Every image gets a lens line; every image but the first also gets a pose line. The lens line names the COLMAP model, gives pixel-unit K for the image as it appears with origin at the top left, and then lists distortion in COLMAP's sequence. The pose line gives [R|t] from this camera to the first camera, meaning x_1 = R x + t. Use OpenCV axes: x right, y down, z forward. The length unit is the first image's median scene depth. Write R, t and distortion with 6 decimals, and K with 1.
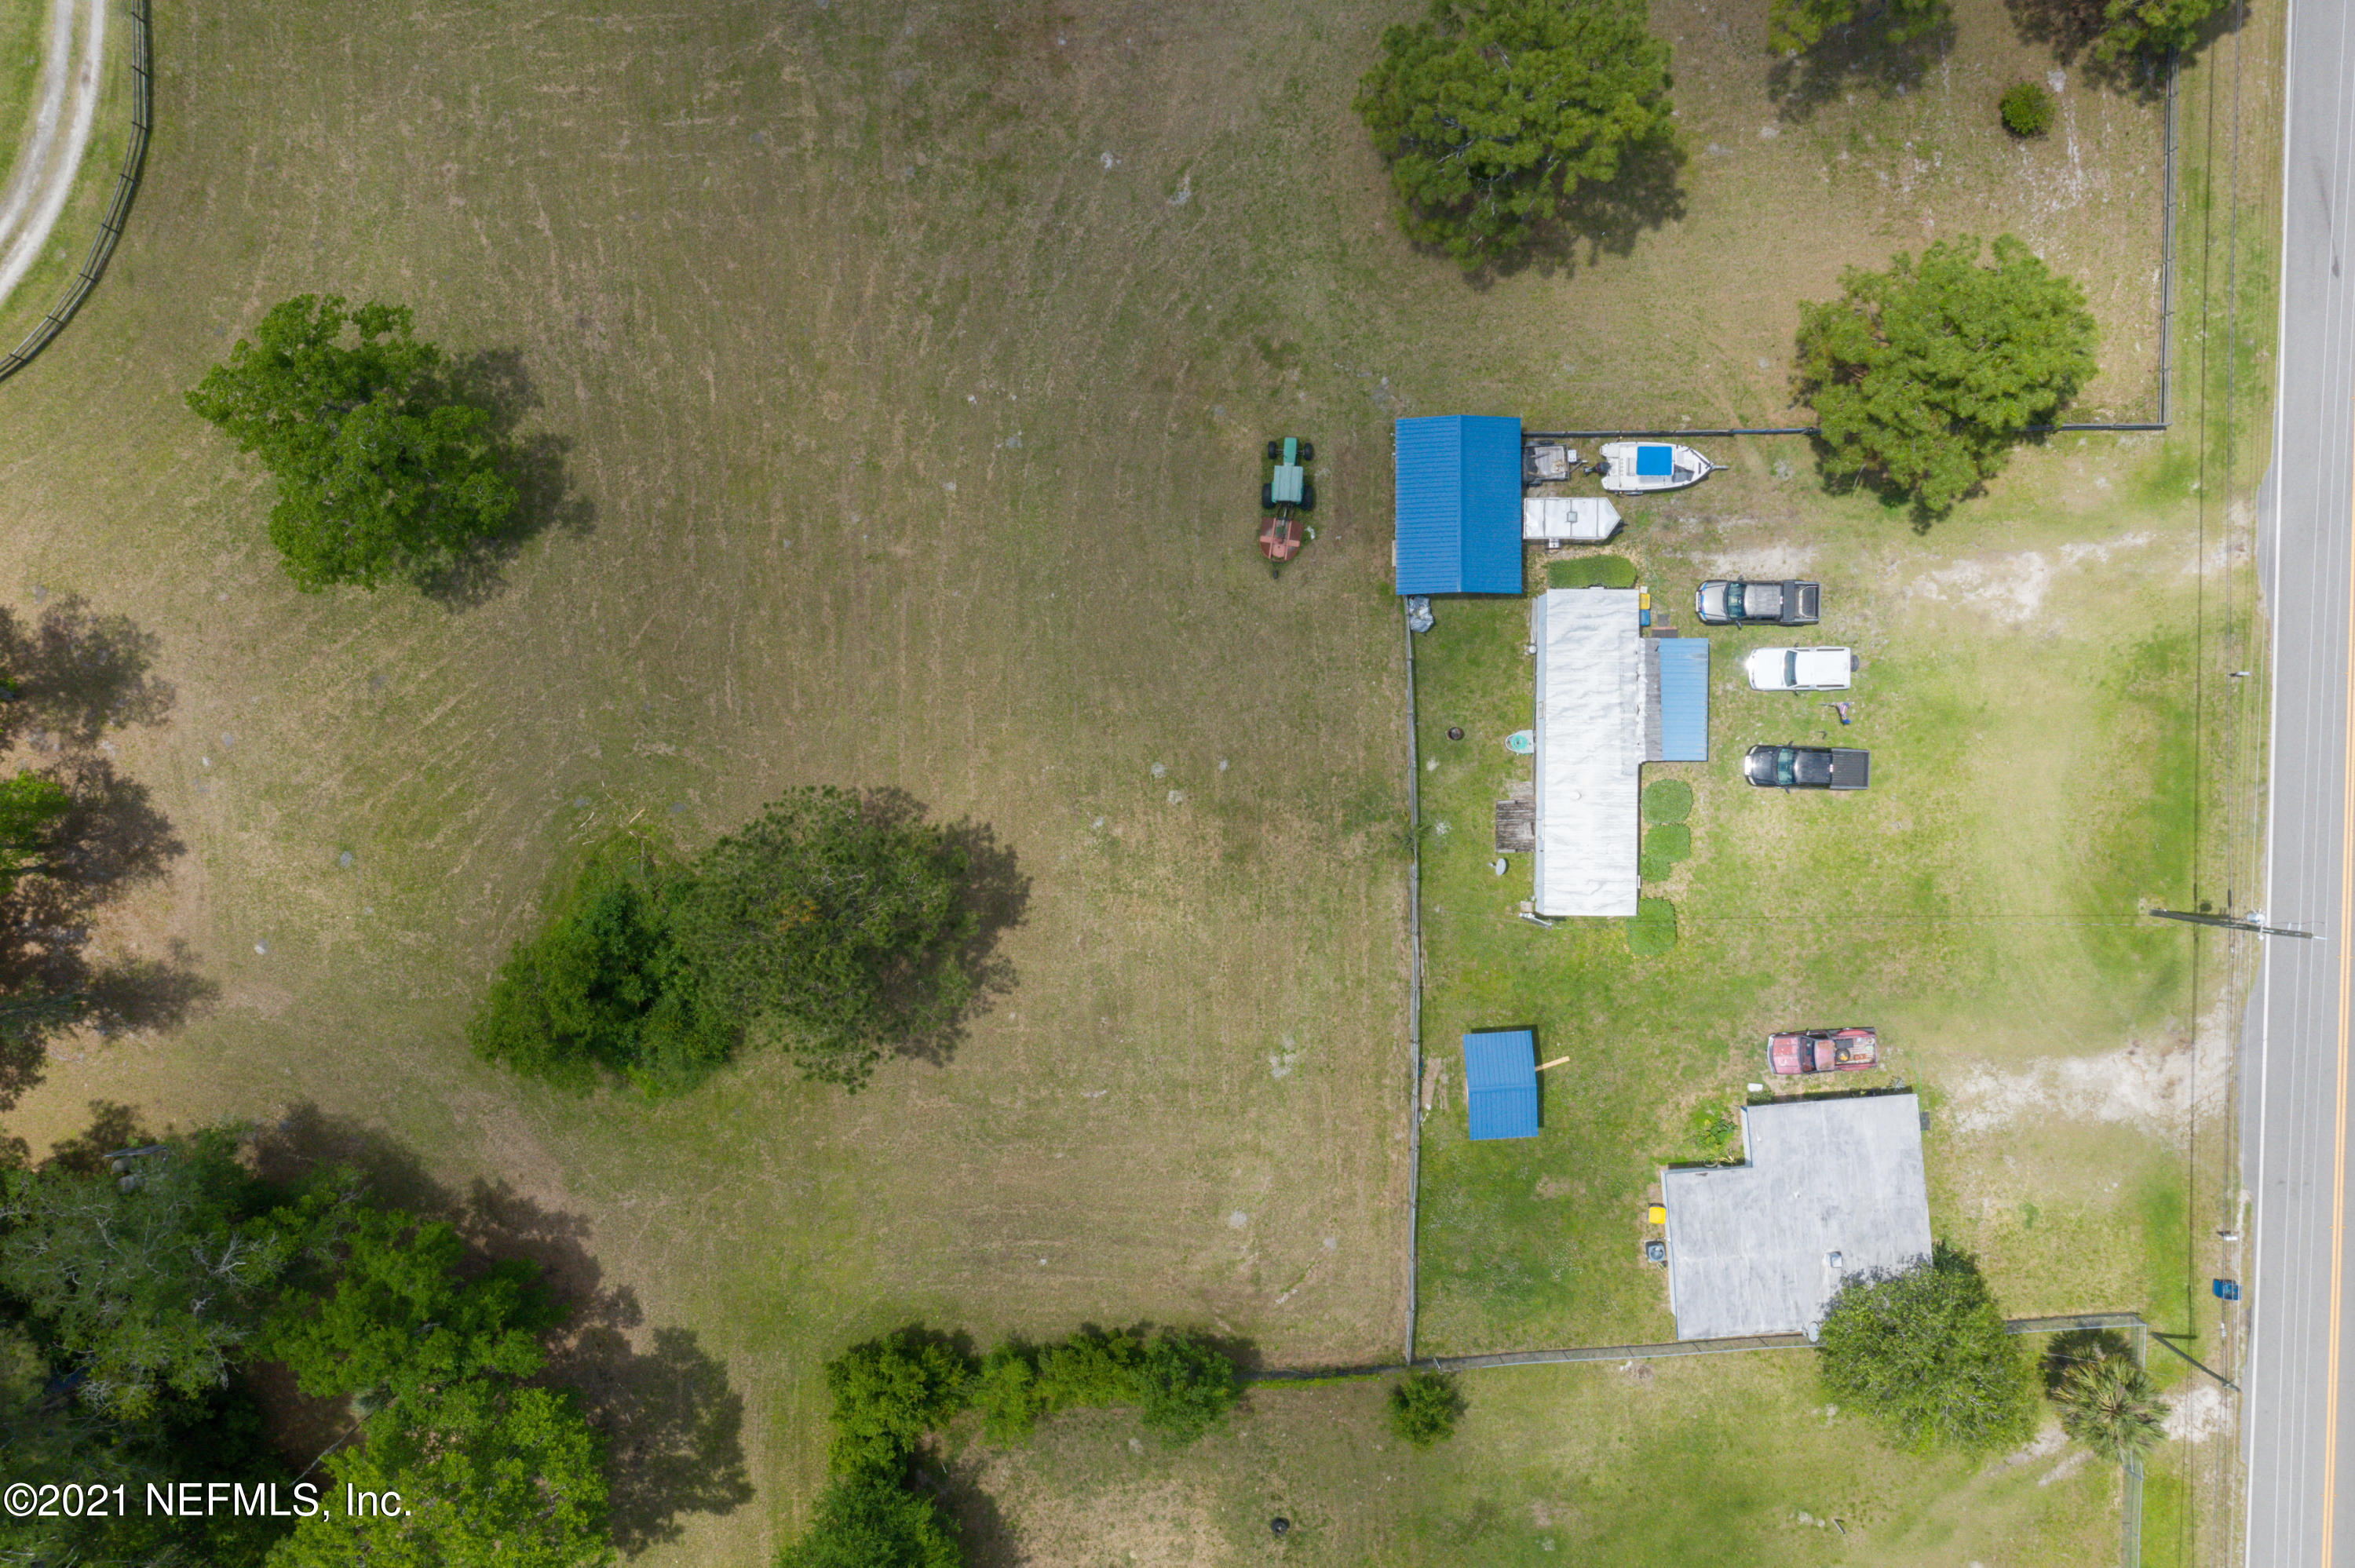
lens RADIAL K [[1855.3, 0, 1185.9], [0, 1855.3, 780.0], [0, 0, 1]] dist [-0.016238, 0.009471]
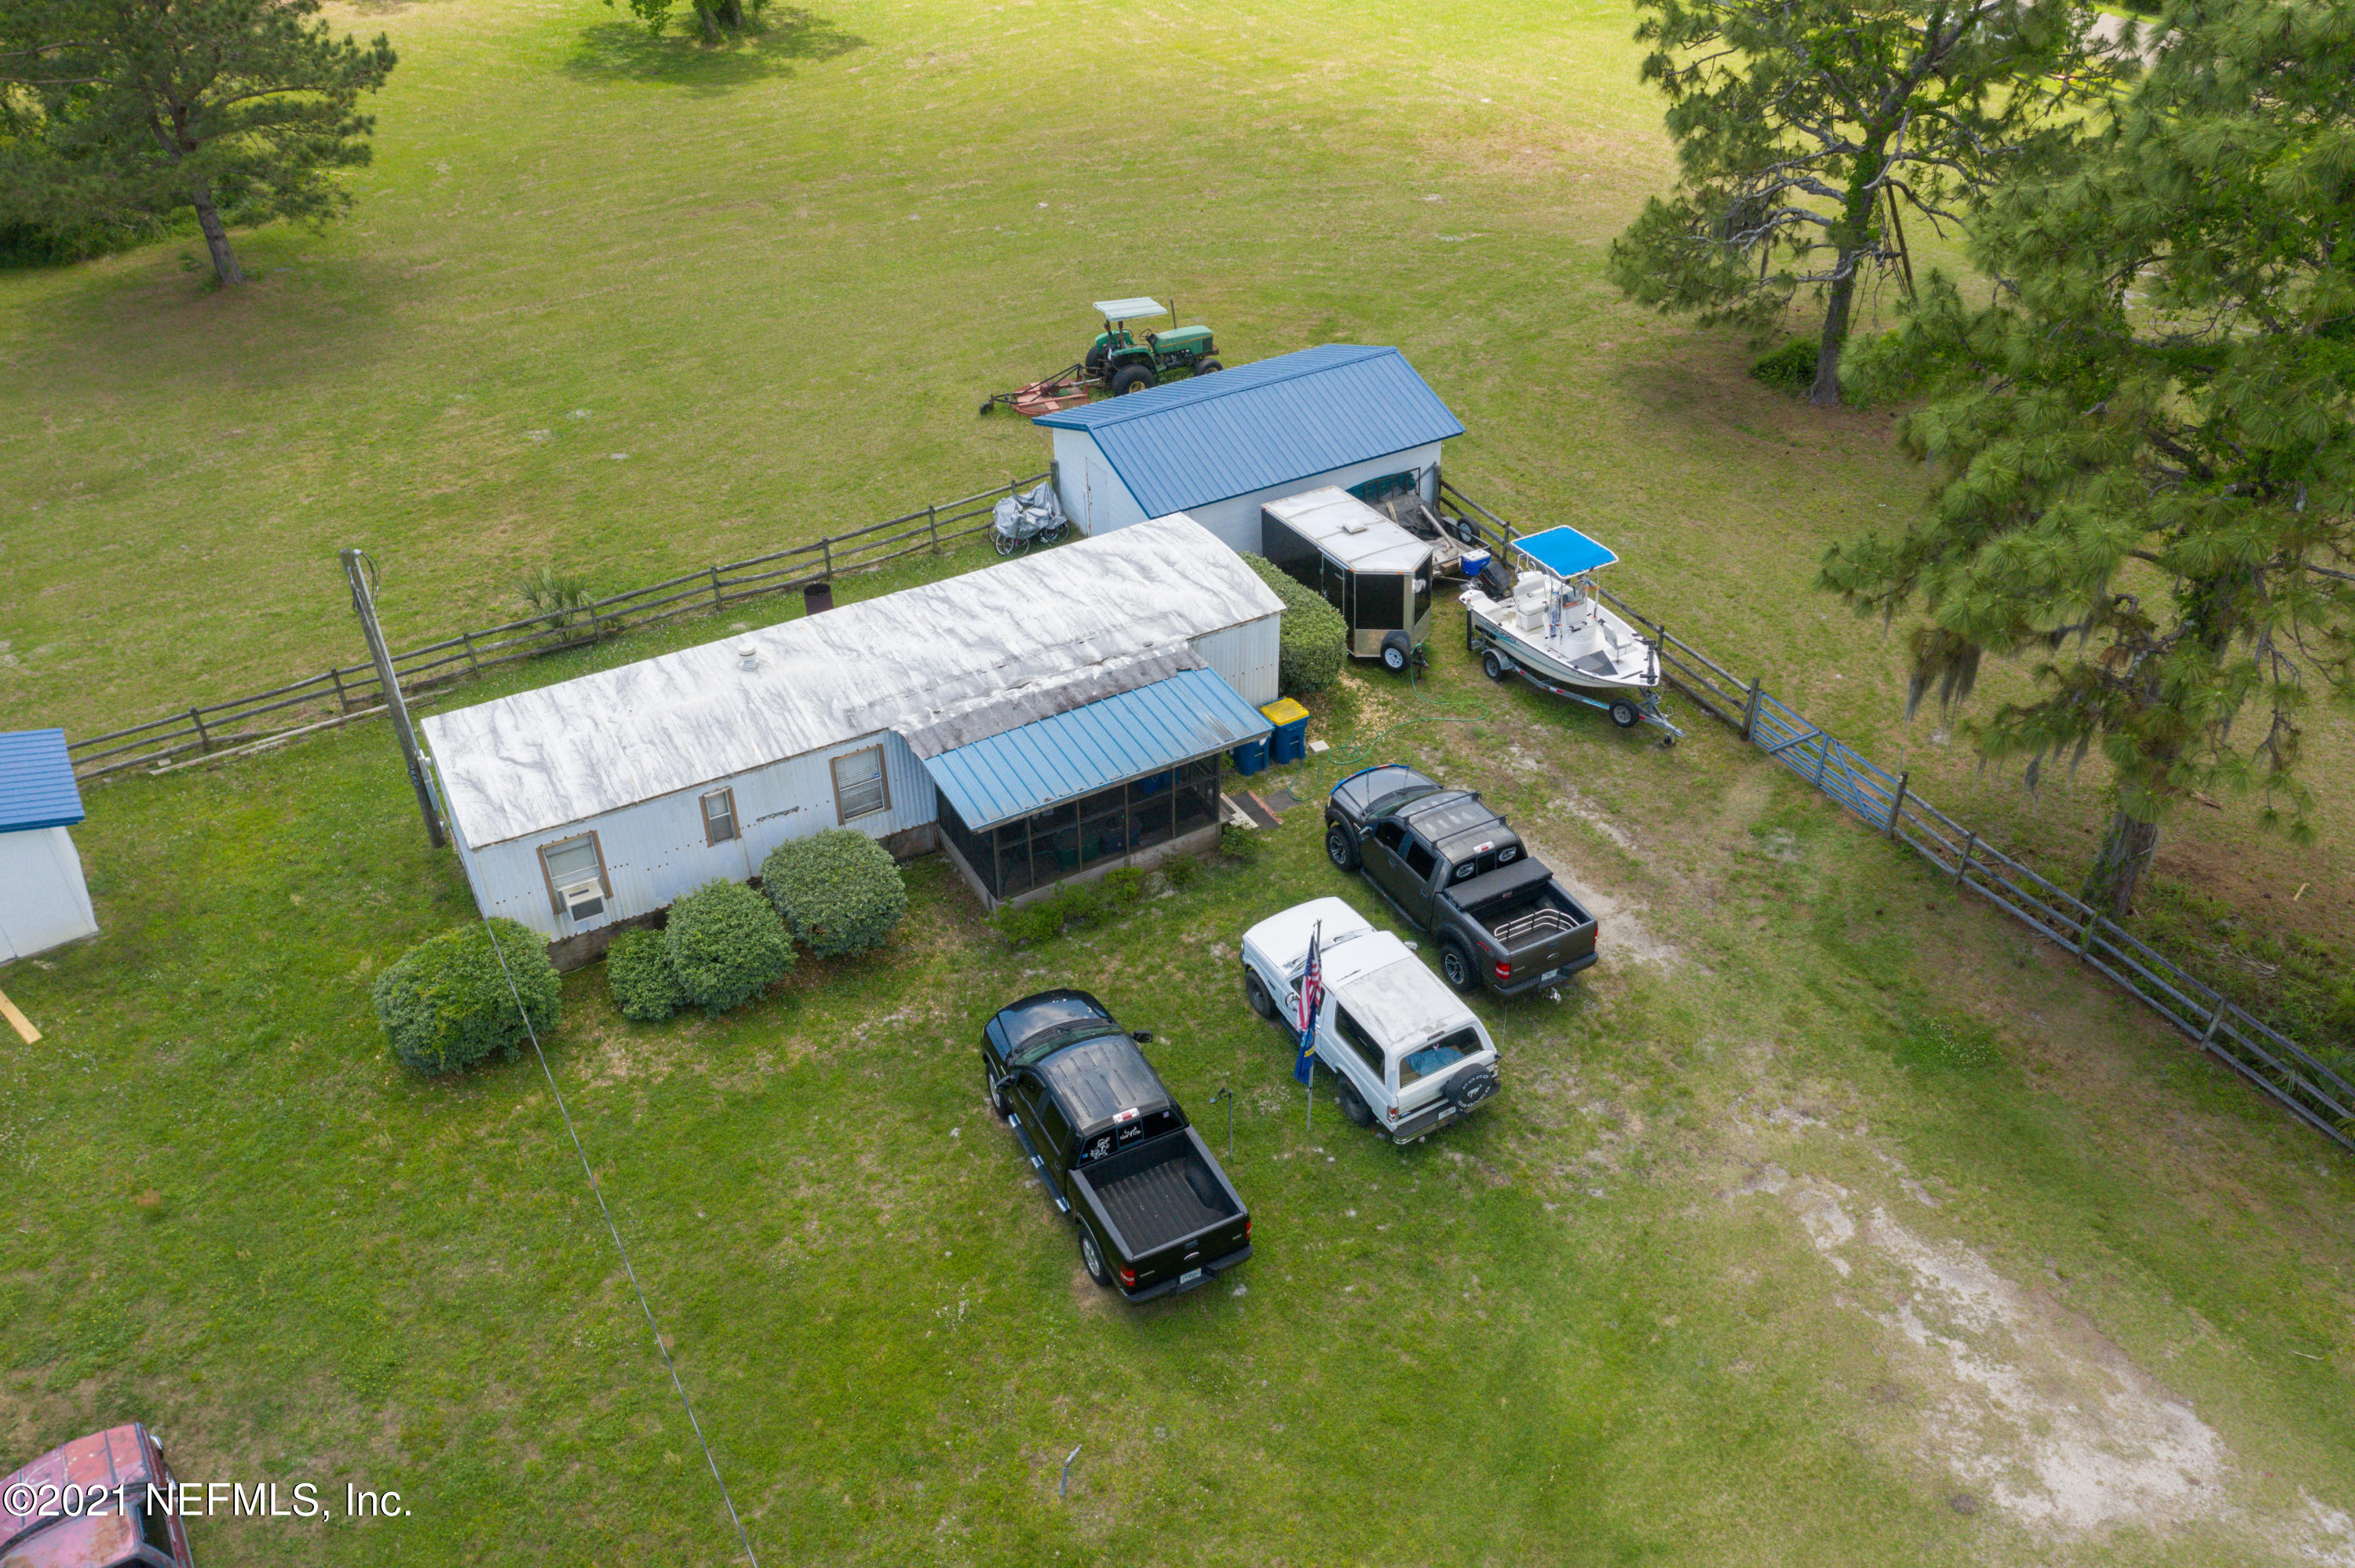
lens RADIAL K [[1855.3, 0, 1185.9], [0, 1855.3, 780.0], [0, 0, 1]] dist [-0.016238, 0.009471]
pose [[0.484703, 0.528769, -0.696754, 0.517928], [-0.874668, 0.288953, -0.389182, 0.083457], [-0.004458, 0.798066, 0.602554, 0.755675]]
